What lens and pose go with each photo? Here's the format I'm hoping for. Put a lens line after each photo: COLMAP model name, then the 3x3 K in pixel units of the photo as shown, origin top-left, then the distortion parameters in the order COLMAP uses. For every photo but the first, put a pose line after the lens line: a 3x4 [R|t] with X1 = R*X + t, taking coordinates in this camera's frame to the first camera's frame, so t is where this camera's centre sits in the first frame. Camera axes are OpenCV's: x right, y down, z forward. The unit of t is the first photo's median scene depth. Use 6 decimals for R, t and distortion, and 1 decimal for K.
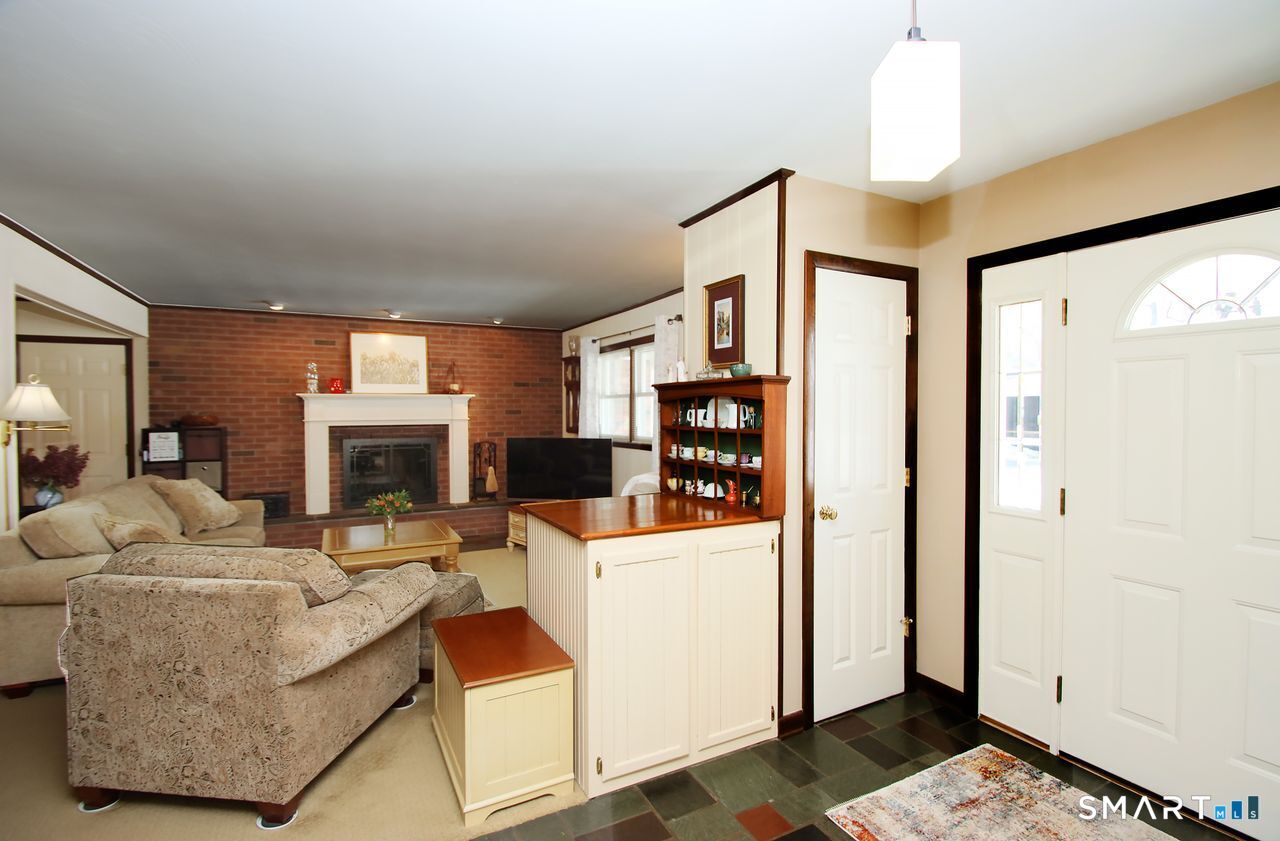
lens RADIAL K [[595.3, 0, 637.7], [0, 595.3, 420.3], [0, 0, 1]] dist [0.003355, -0.014309]
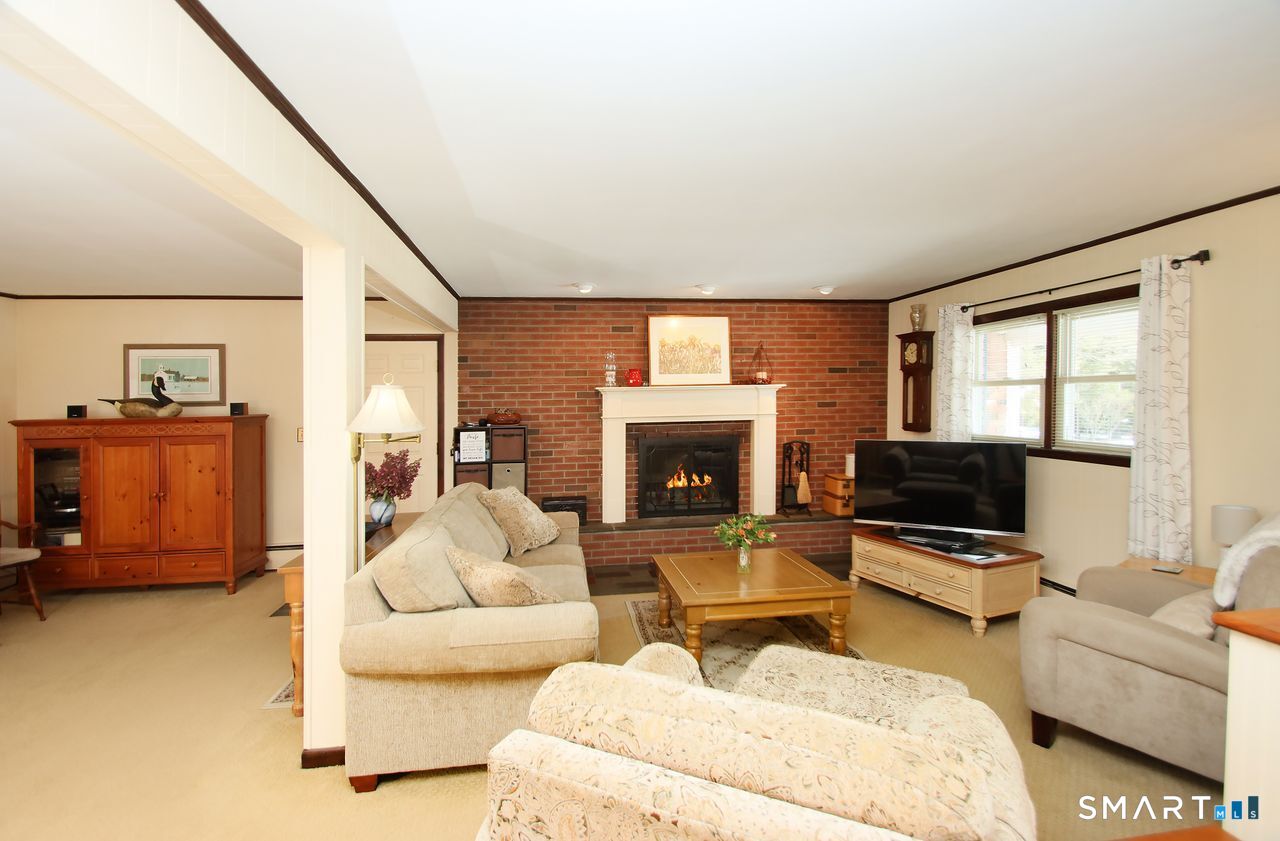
lens RADIAL K [[598.3, 0, 635.5], [0, 598.3, 386.9], [0, 0, 1]] dist [-0.000539, -0.000077]
pose [[0.943545, -0.019216, -0.330686, -0.214454], [0.008431, 0.999386, -0.034017, -0.014136], [0.331137, 0.029309, 0.943127, 0.168359]]
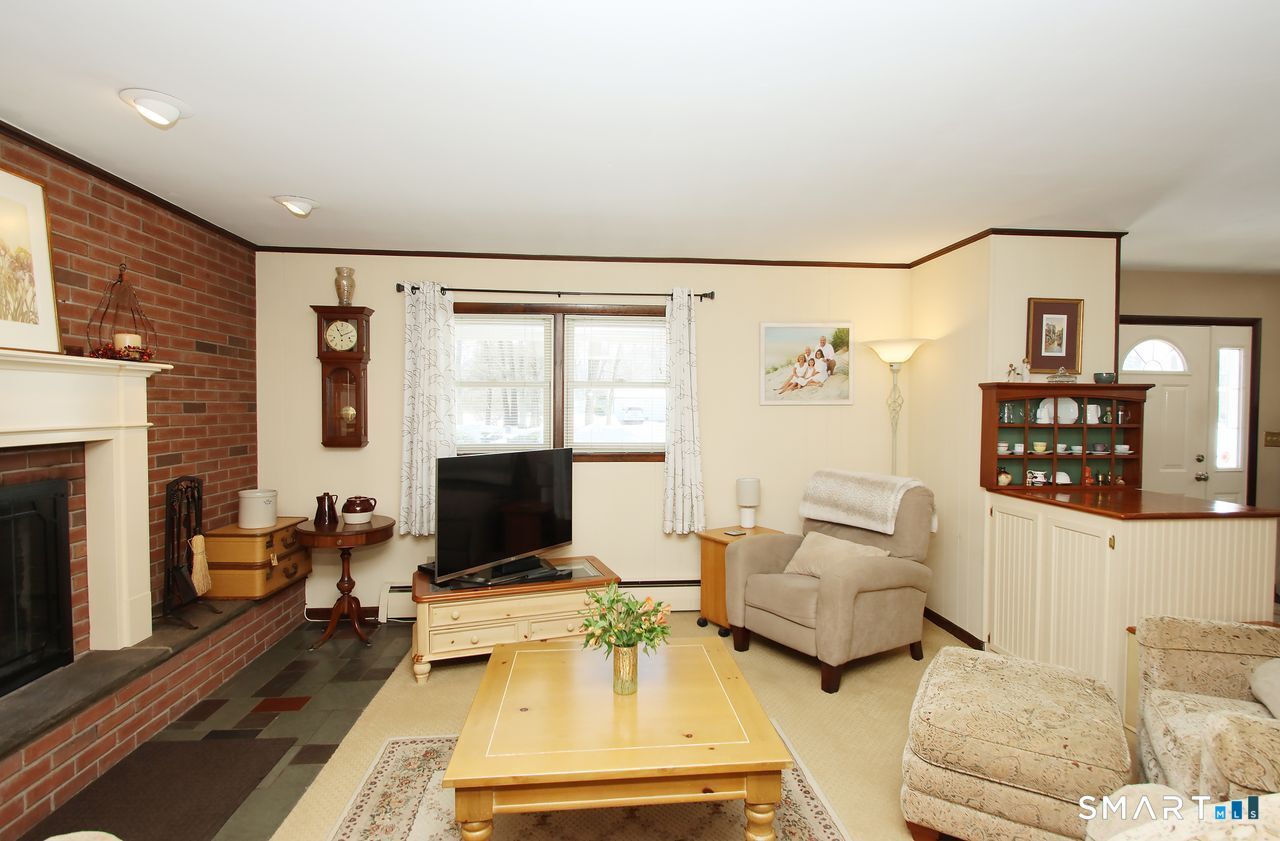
lens RADIAL K [[659.0, 0, 640.0], [0, 659.0, 420.5], [0, 0, 1]] dist [0.002965, 0.000263]
pose [[0.373169, -0.012079, 0.927685, -0.618095], [0.009733, 0.999911, 0.009104, -0.006561], [-0.927712, 0.005632, 0.373254, 0.575617]]
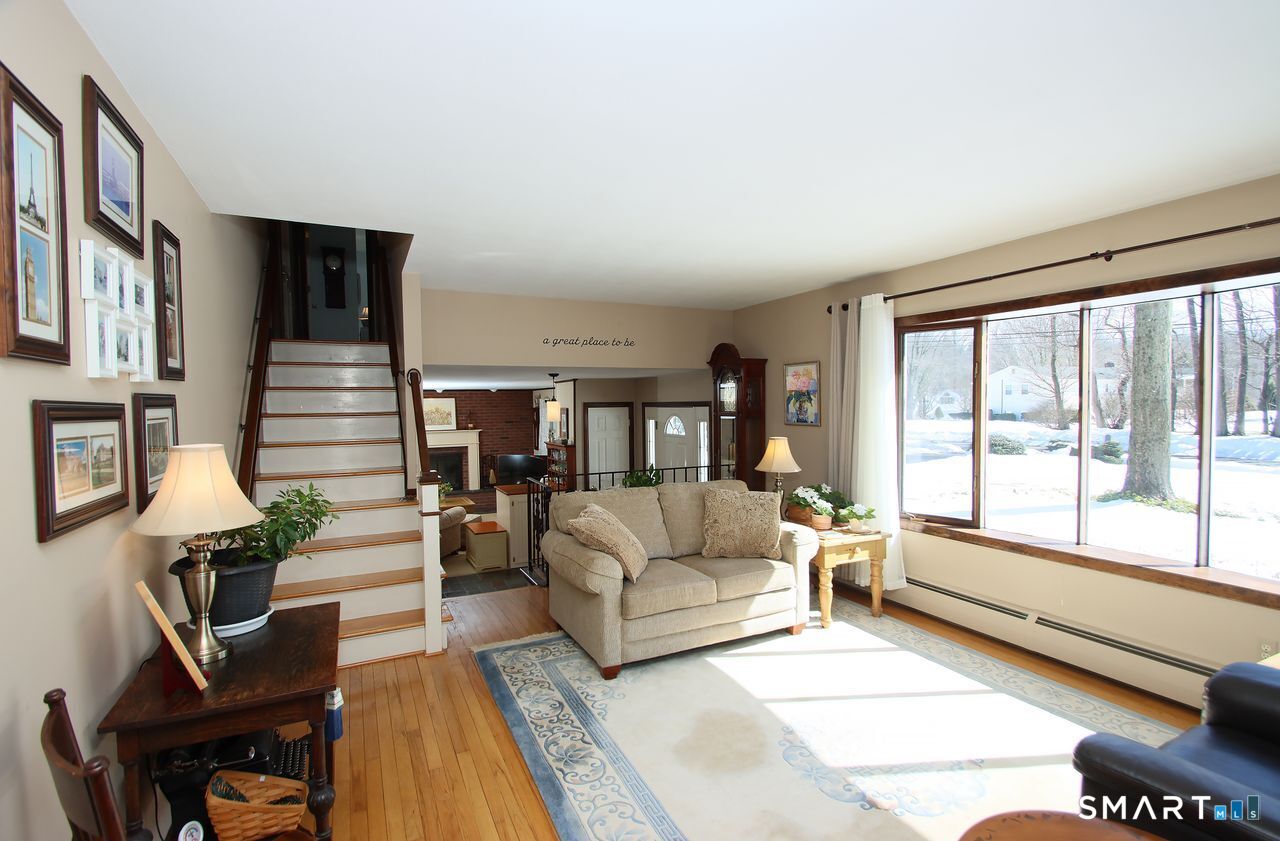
lens RADIAL K [[595.3, 0, 637.7], [0, 595.3, 420.3], [0, 0, 1]] dist [0.003355, -0.014309]
pose [[0.999572, -0.008678, -0.027921, 0.268951], [0.008911, 0.999926, 0.008232, -0.088976], [0.027847, -0.008478, 0.999576, -0.856510]]
